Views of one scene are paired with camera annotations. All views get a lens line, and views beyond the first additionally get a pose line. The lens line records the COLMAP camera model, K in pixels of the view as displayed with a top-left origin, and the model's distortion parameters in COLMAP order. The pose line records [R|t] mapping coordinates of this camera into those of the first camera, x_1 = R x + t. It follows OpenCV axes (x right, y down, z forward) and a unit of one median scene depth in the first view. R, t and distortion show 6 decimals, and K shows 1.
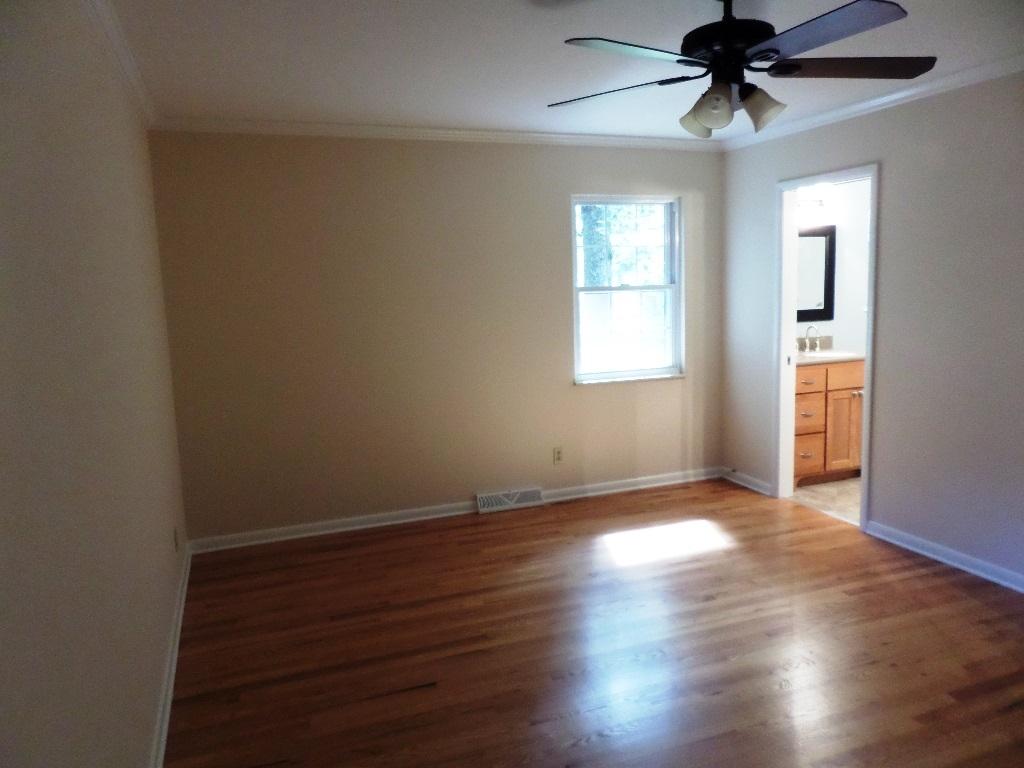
lens RADIAL K [[734.2, 0, 510.5], [0, 734.2, 382.9], [0, 0, 1]] dist [0.012185, 0.000527]
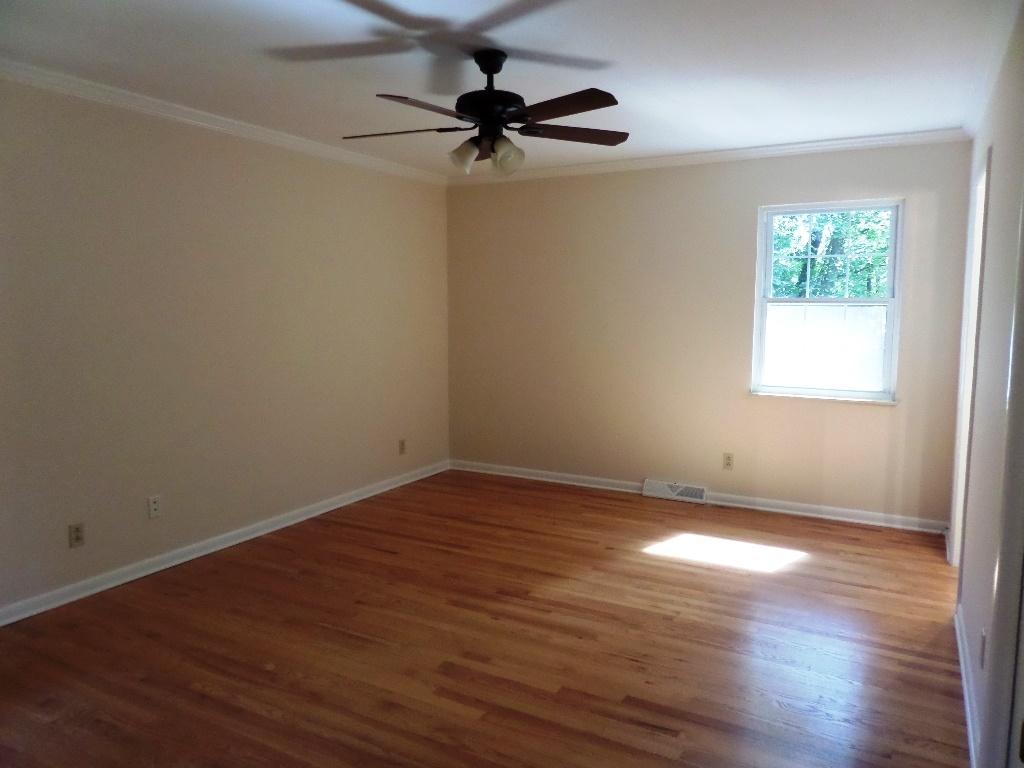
lens RADIAL K [[734.2, 0, 495.2], [0, 734.2, 375.6], [0, 0, 1]] dist [0.012185, 0.000527]
pose [[0.641761, 0.111220, -0.758797, 0.644759], [-0.121930, 0.991640, 0.042224, -0.023966], [0.757150, 0.065422, 0.649957, 0.083281]]
